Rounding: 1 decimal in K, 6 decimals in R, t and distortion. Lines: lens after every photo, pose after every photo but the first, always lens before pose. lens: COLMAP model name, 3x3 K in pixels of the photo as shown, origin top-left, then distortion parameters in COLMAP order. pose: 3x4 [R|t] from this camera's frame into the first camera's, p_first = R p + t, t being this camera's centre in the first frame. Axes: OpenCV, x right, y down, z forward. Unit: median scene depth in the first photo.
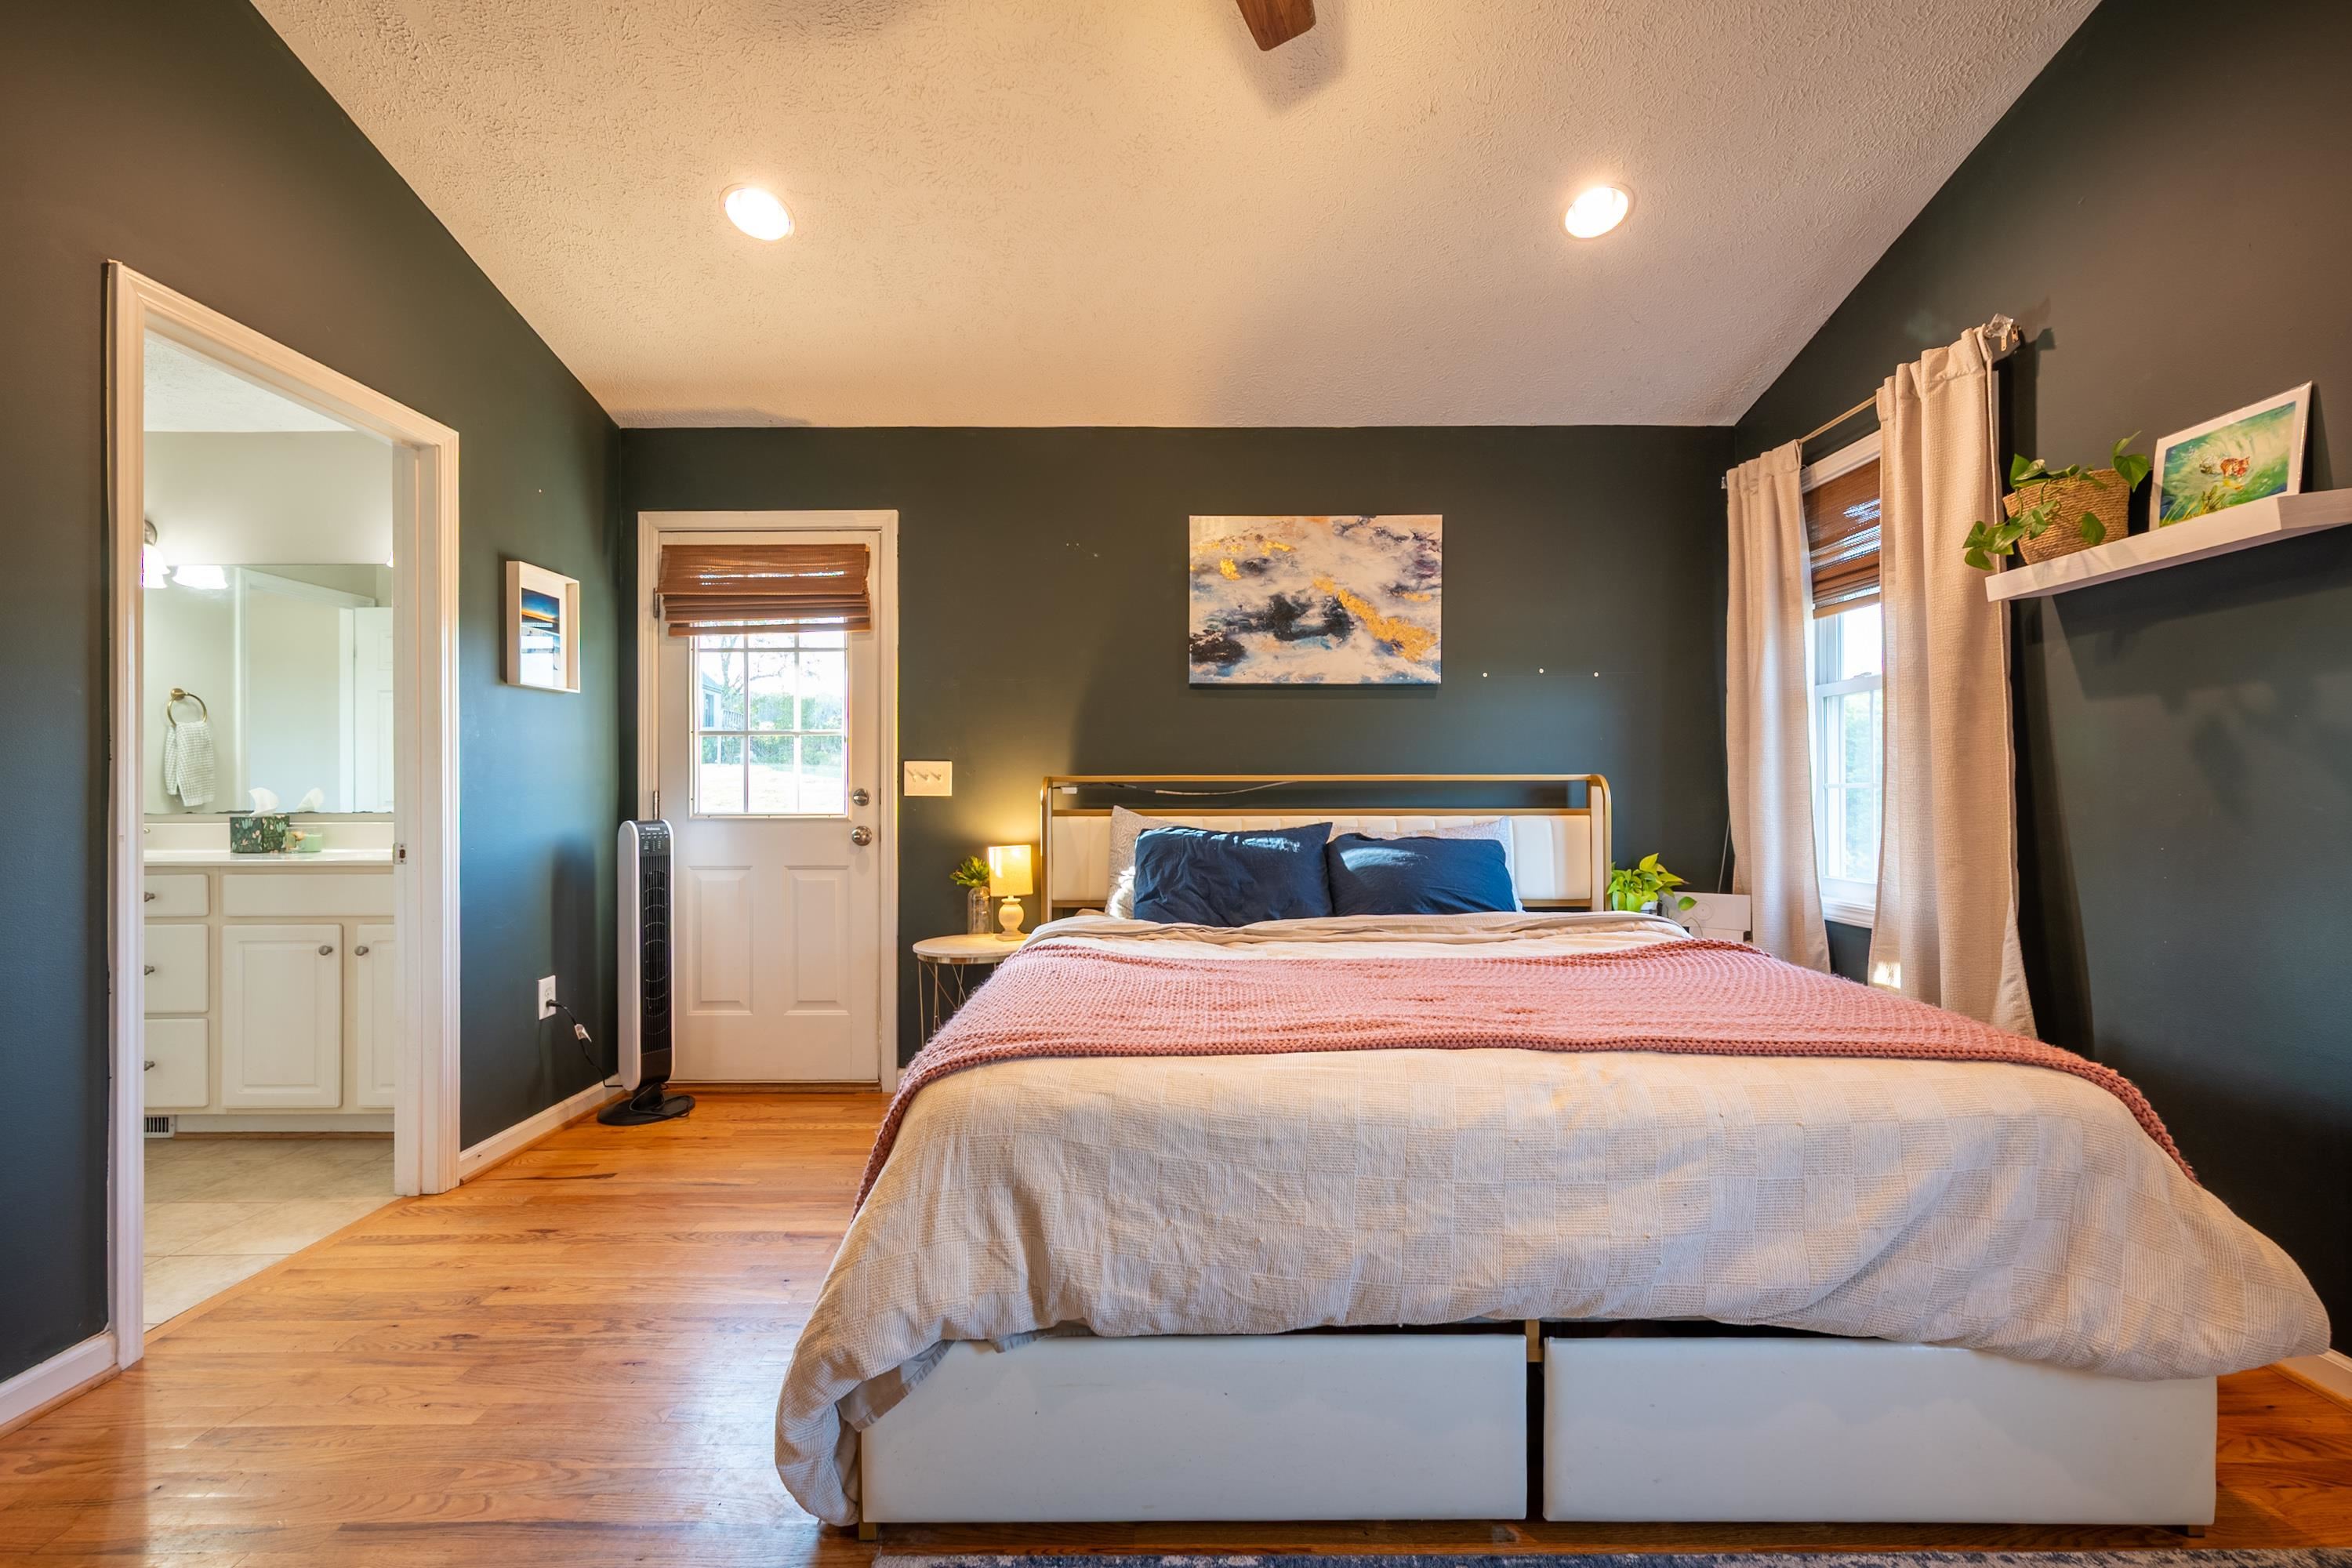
lens RADIAL K [[974.2, 0, 1184.6], [0, 974.2, 788.0], [0, 0, 1]] dist [-0.000897, -0.000362]
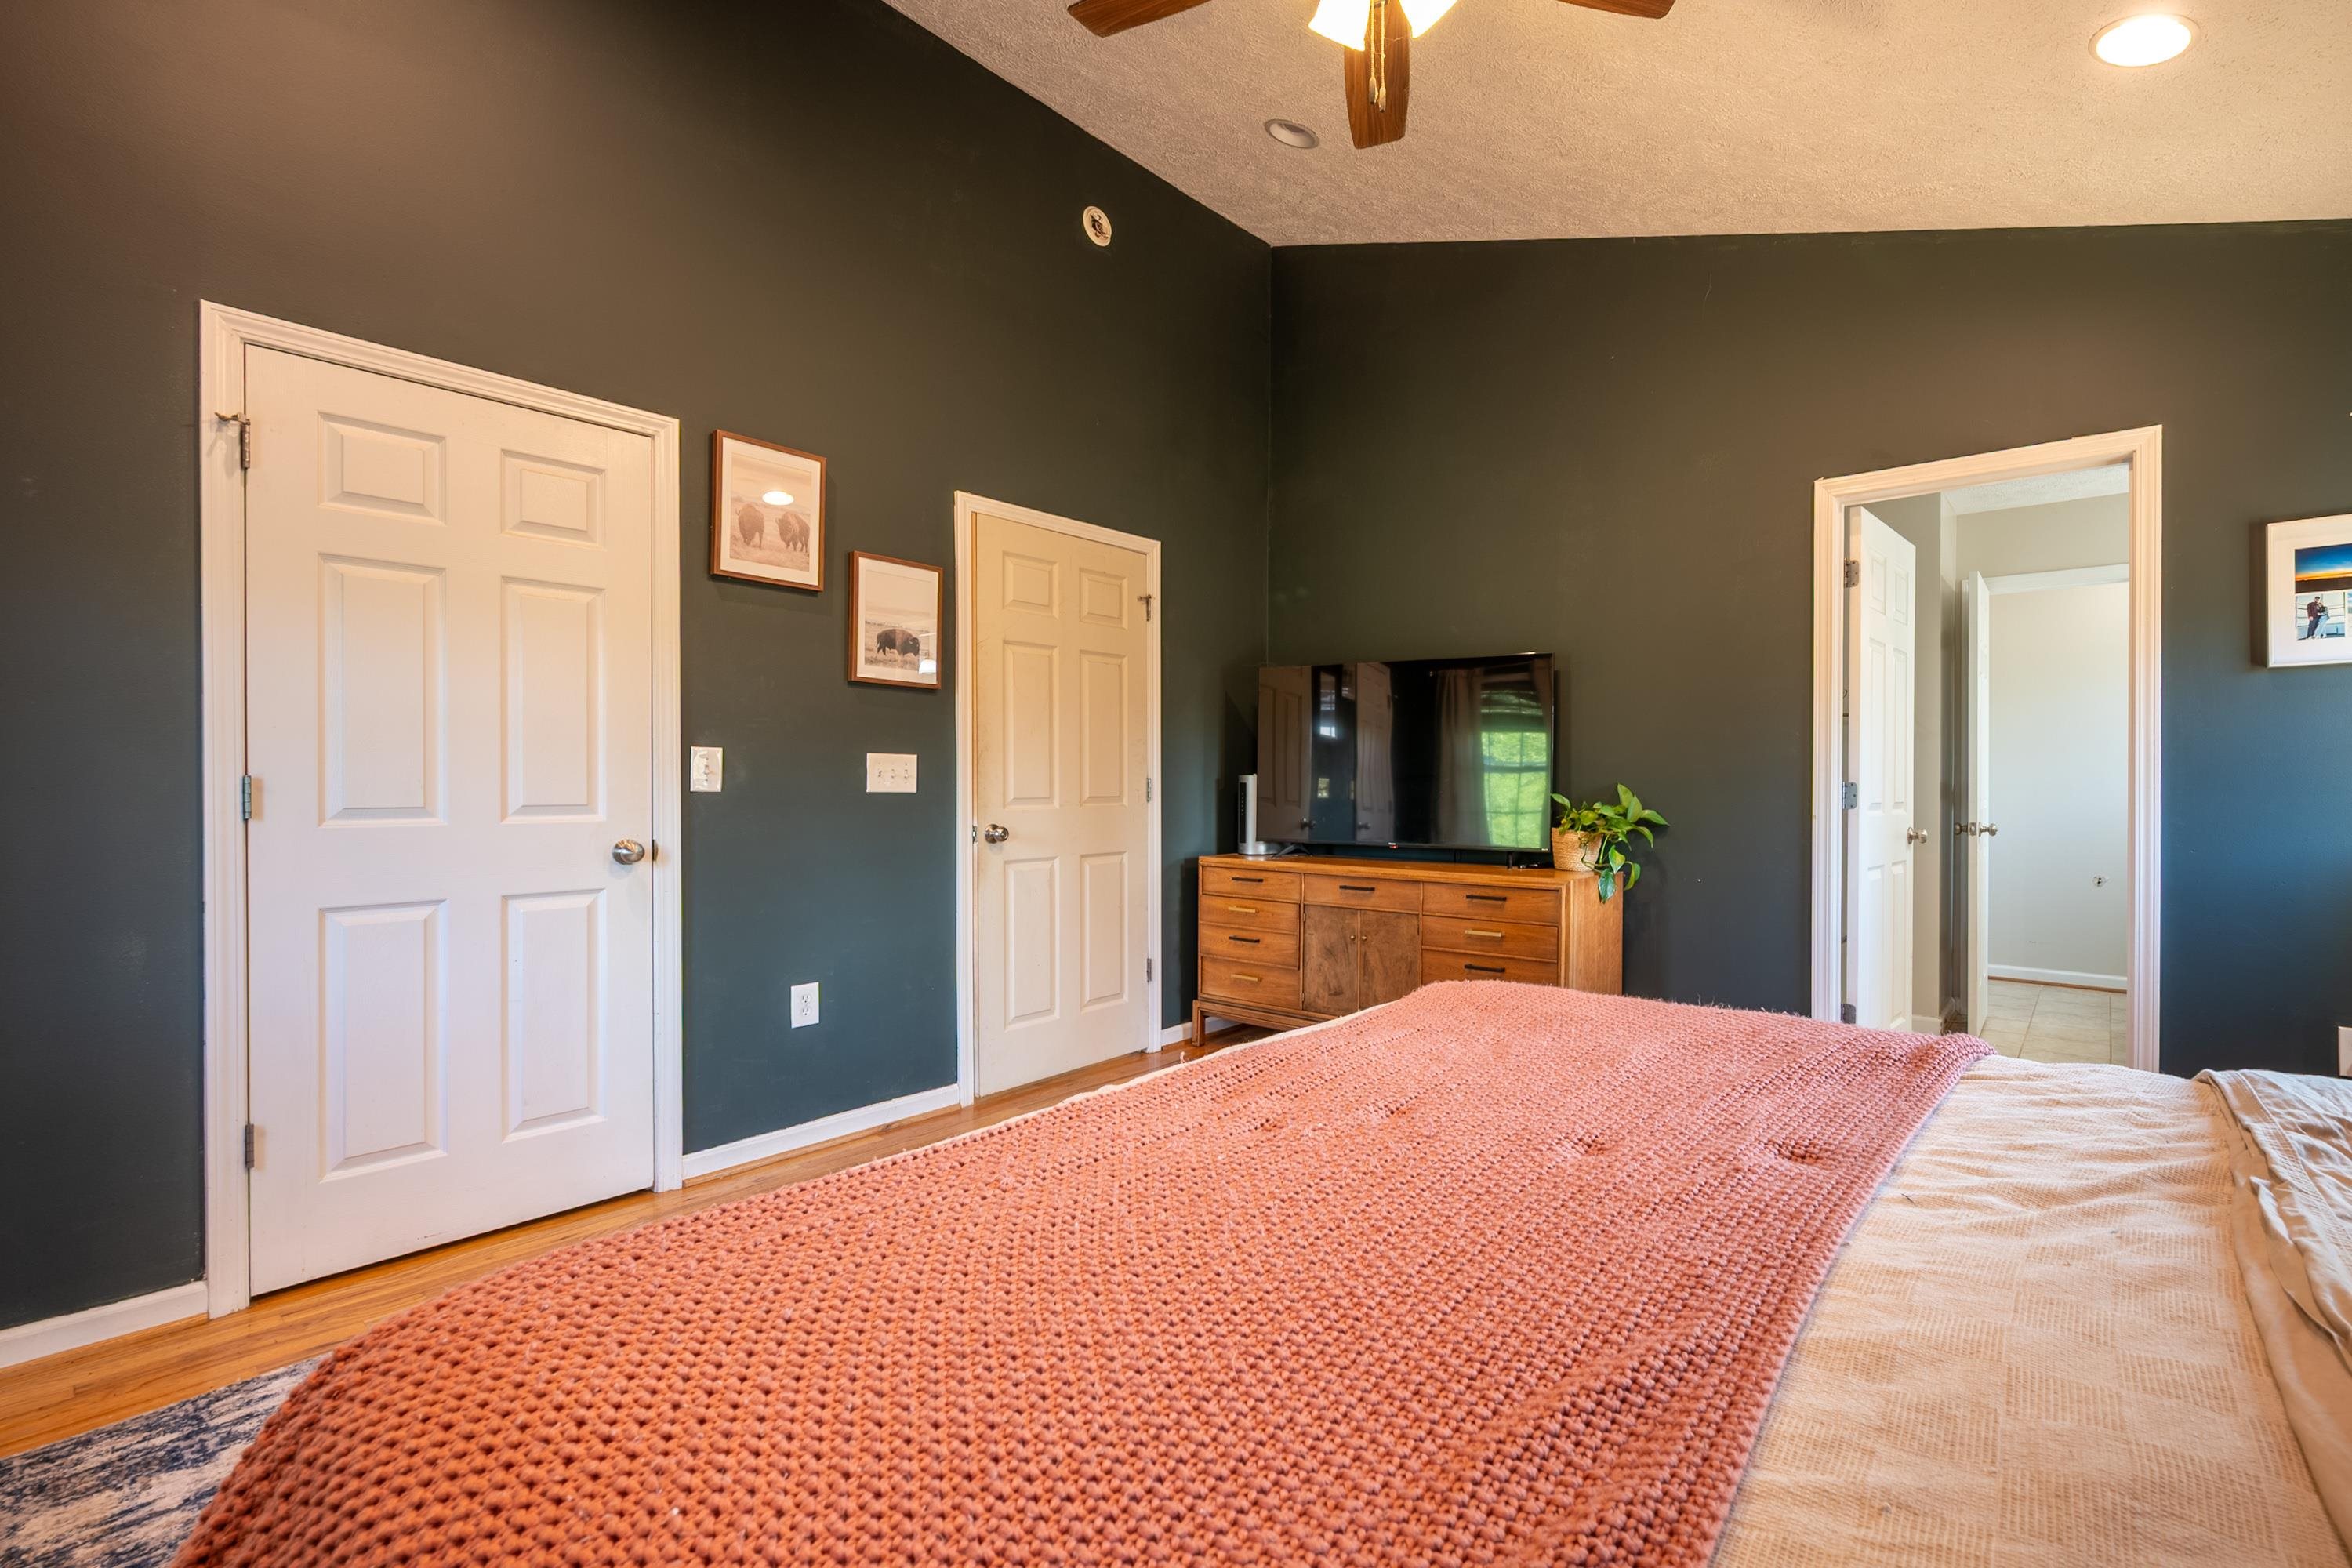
lens RADIAL K [[974.2, 0, 1176.1], [0, 974.2, 787.2], [0, 0, 1]] dist [-0.000897, -0.000362]
pose [[-0.634689, 0.004173, -0.772756, 0.515964], [0.003531, 0.999991, 0.002501, -0.004755], [0.772759, -0.001141, -0.634698, 0.691089]]
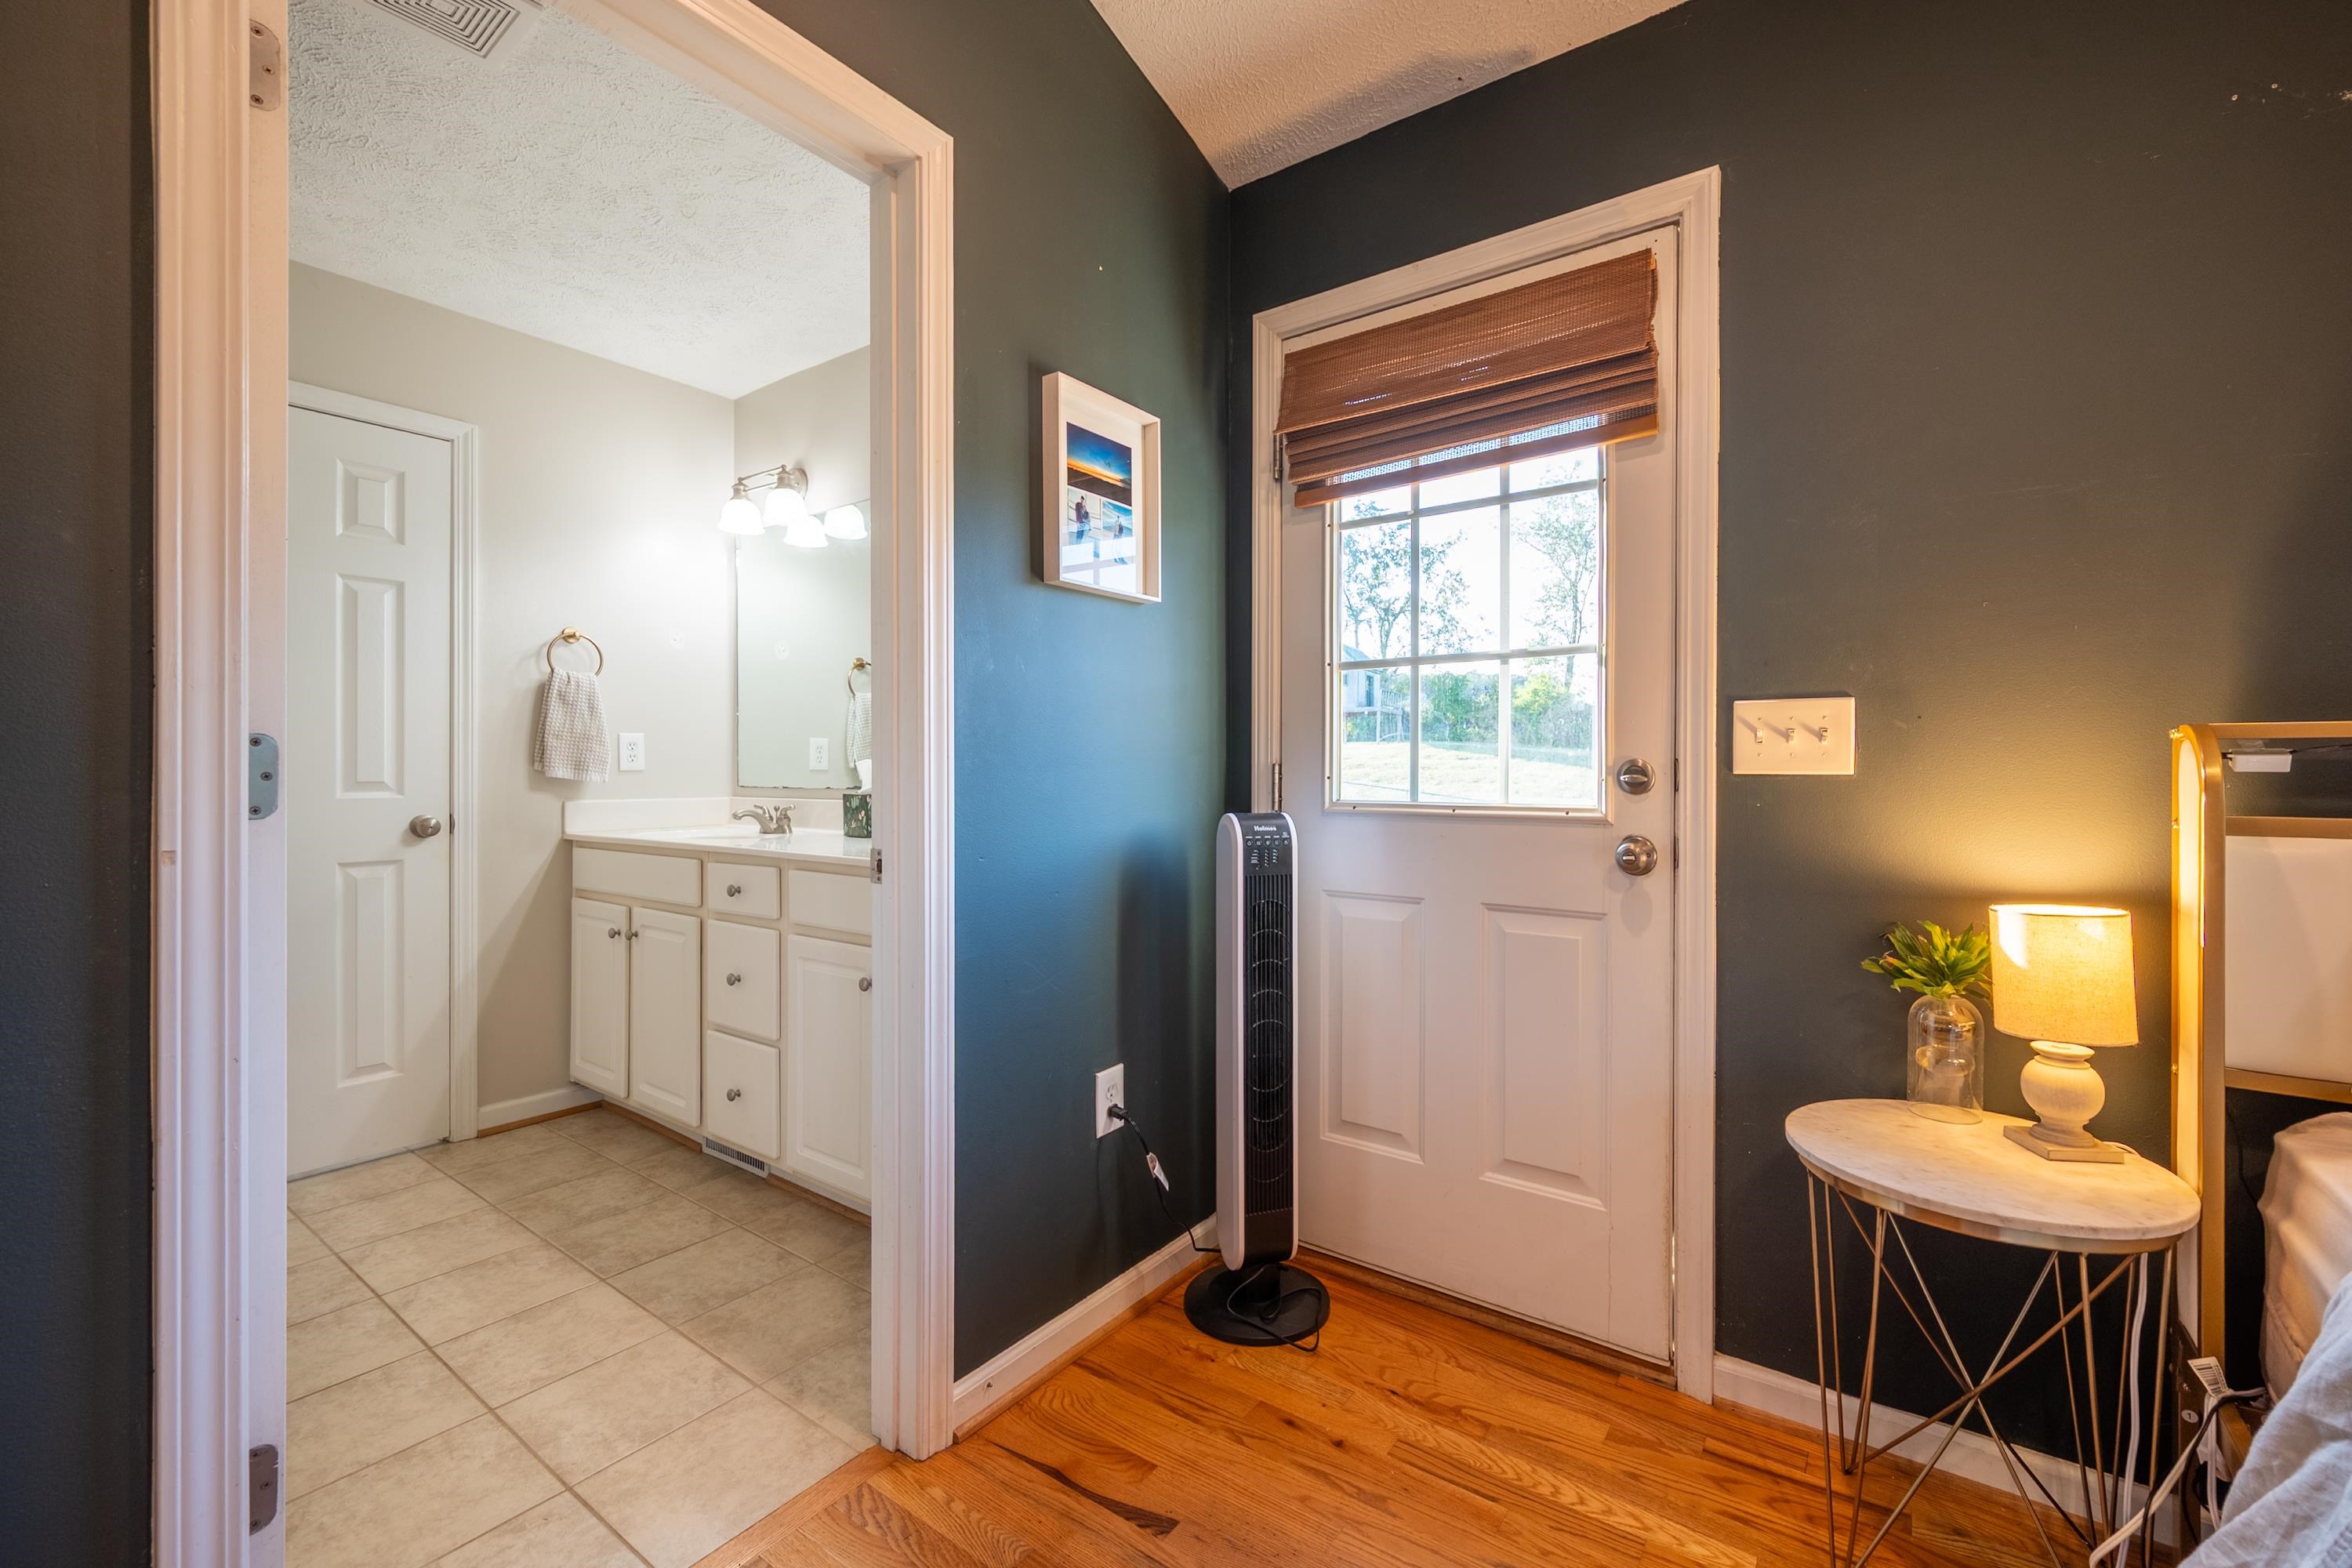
lens RADIAL K [[974.2, 0, 1198.5], [0, 974.2, 774.1], [0, 0, 1]] dist [-0.000897, -0.000362]
pose [[0.809466, 0.007039, -0.587124, -0.230924], [-0.001975, 0.999955, 0.009265, 0.004138], [0.587163, -0.006341, 0.809444, 0.493758]]
